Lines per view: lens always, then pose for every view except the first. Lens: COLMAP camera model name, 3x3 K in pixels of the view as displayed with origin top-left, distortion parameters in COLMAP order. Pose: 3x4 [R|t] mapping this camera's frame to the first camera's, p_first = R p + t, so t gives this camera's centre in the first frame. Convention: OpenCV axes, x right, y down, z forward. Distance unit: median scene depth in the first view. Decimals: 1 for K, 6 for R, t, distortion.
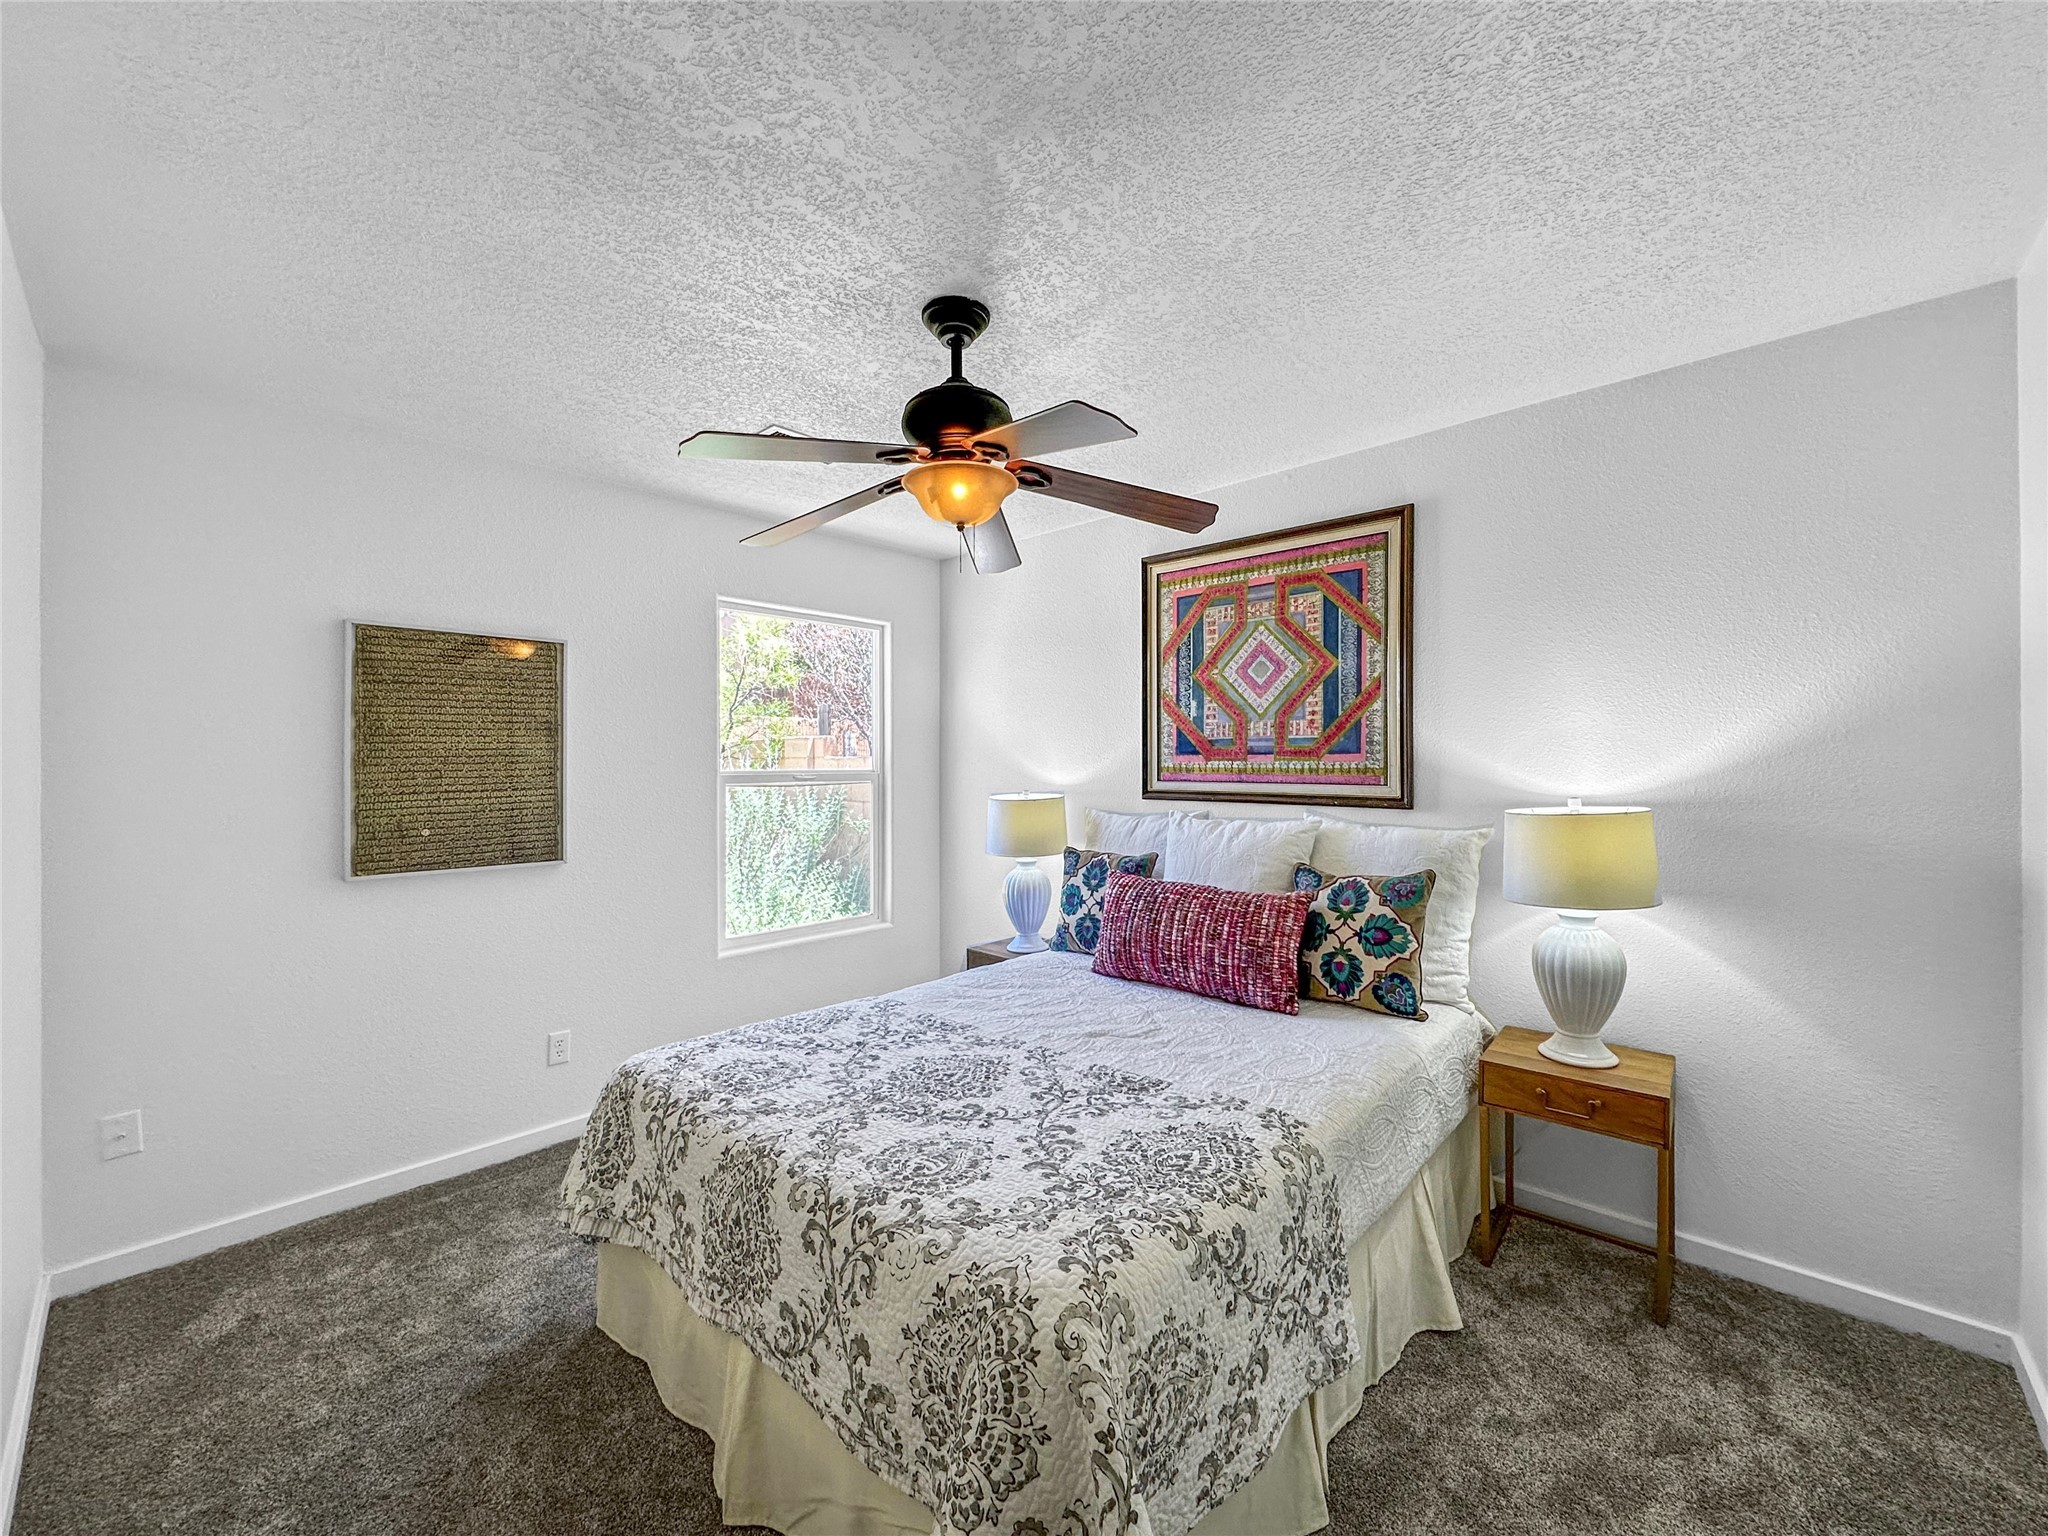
lens RADIAL K [[835.1, 0, 1022.9], [0, 835.1, 754.0], [0, 0, 1]] dist [-0.001599, -0.000009]
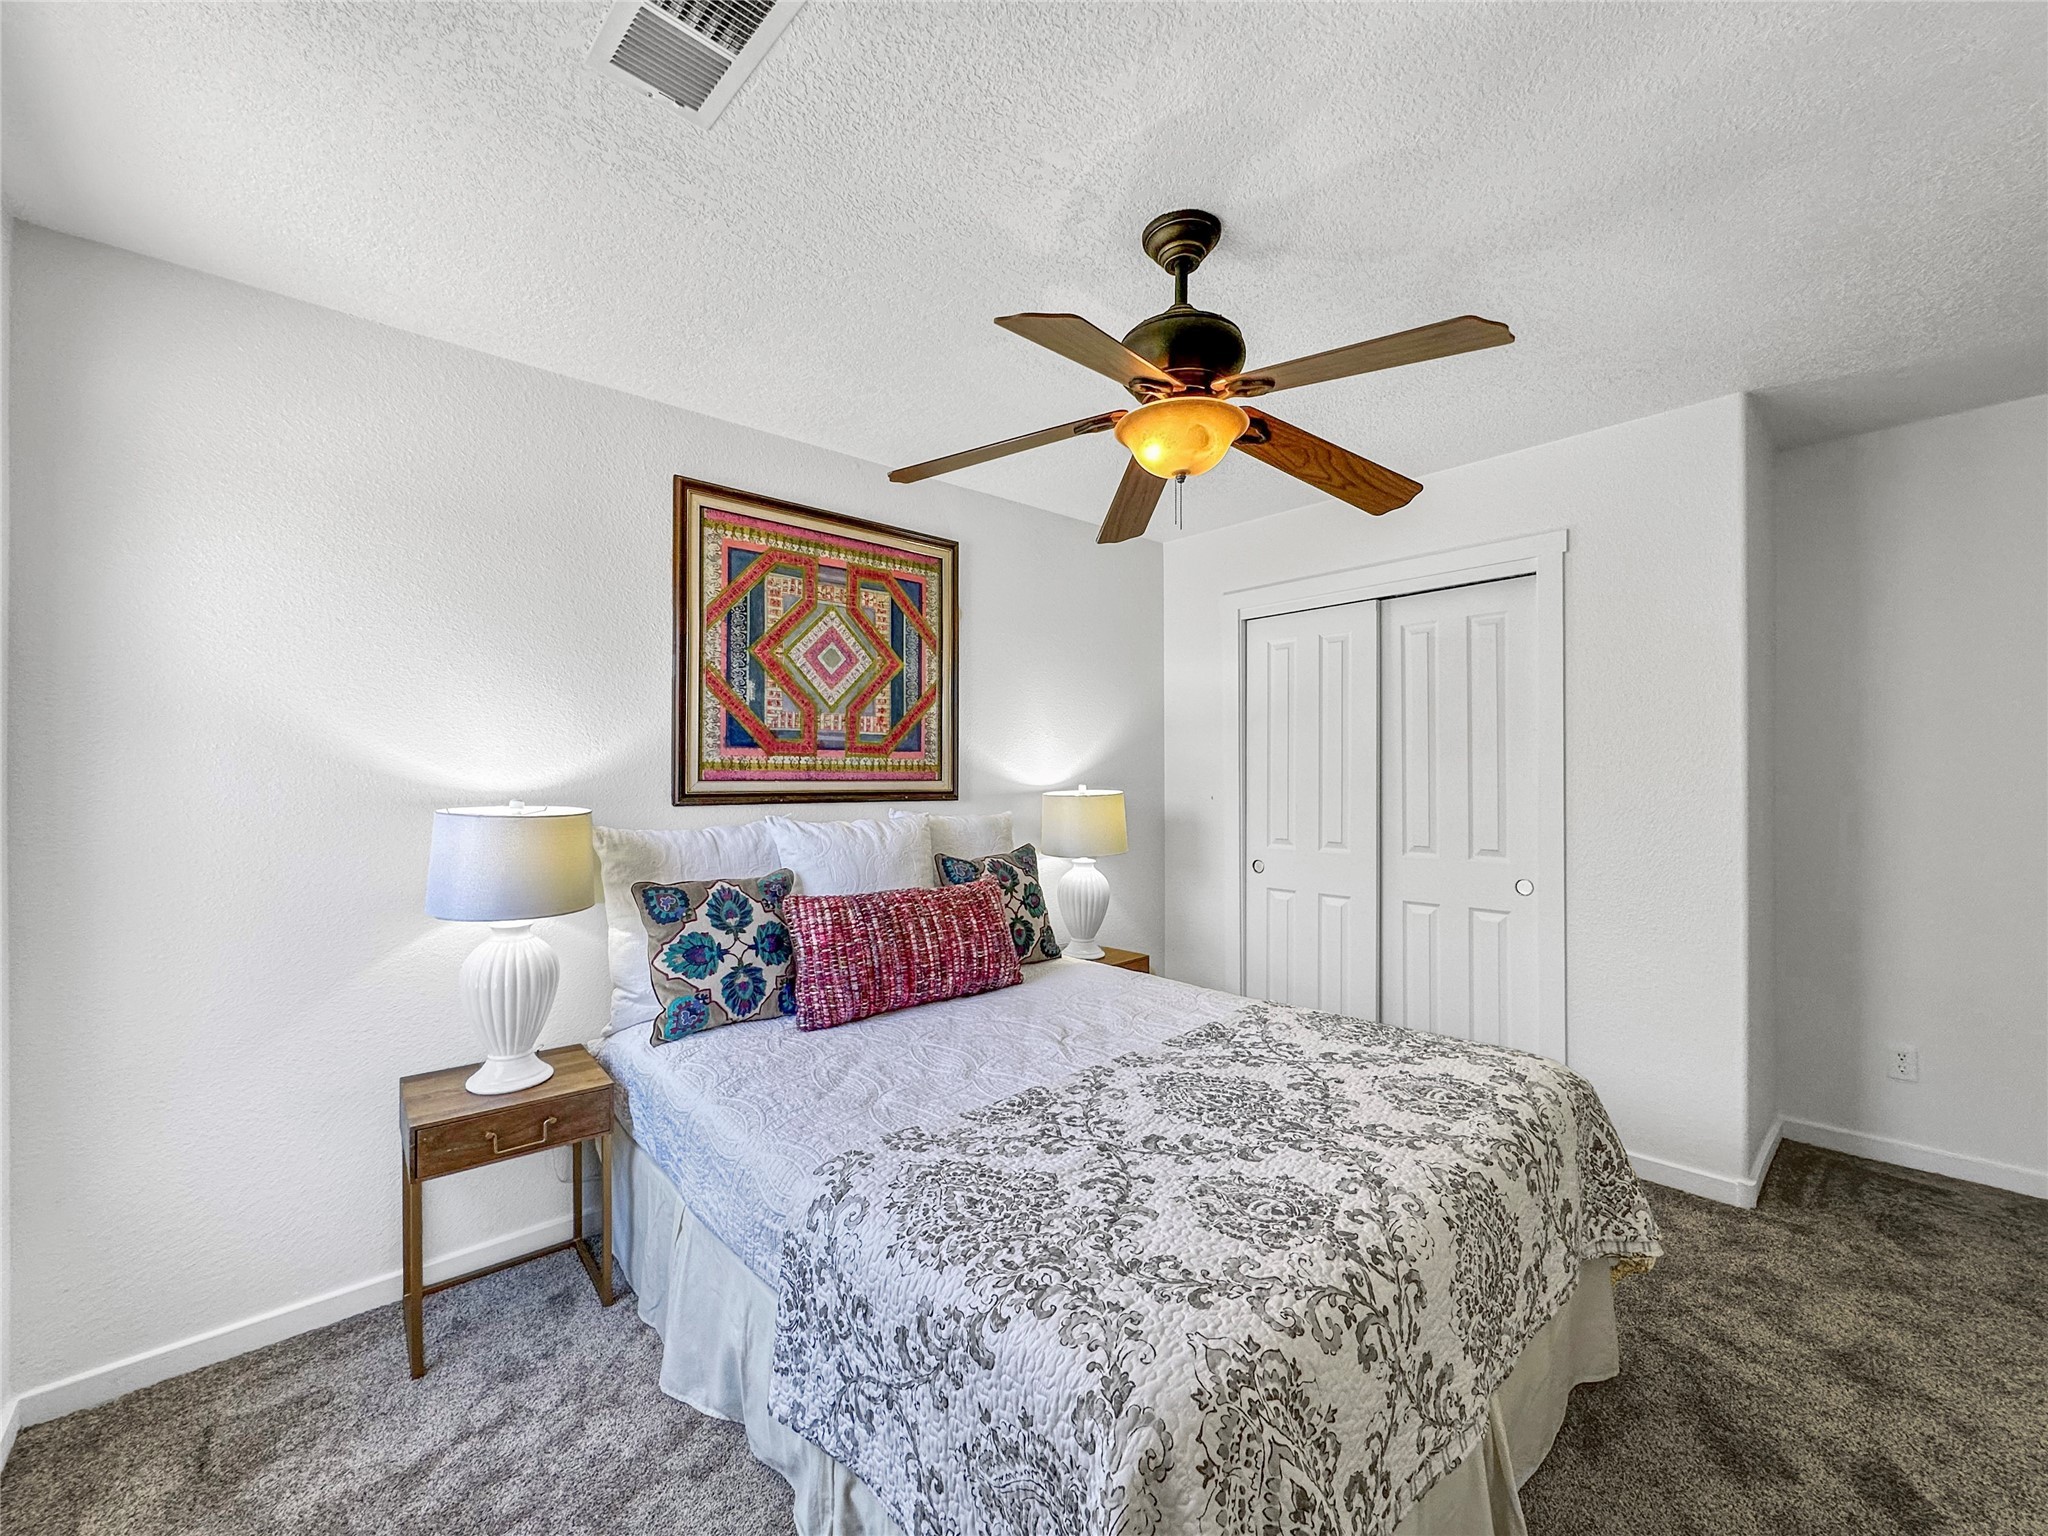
lens RADIAL K [[841.9, 0, 1031.4], [0, 841.9, 770.3], [0, 0, 1]] dist [-0.000533, -0.000423]
pose [[0.072743, 0.009609, 0.997304, -0.648976], [-0.009160, 0.999918, -0.008966, 0.030486], [-0.997309, -0.008483, 0.072825, 0.732859]]
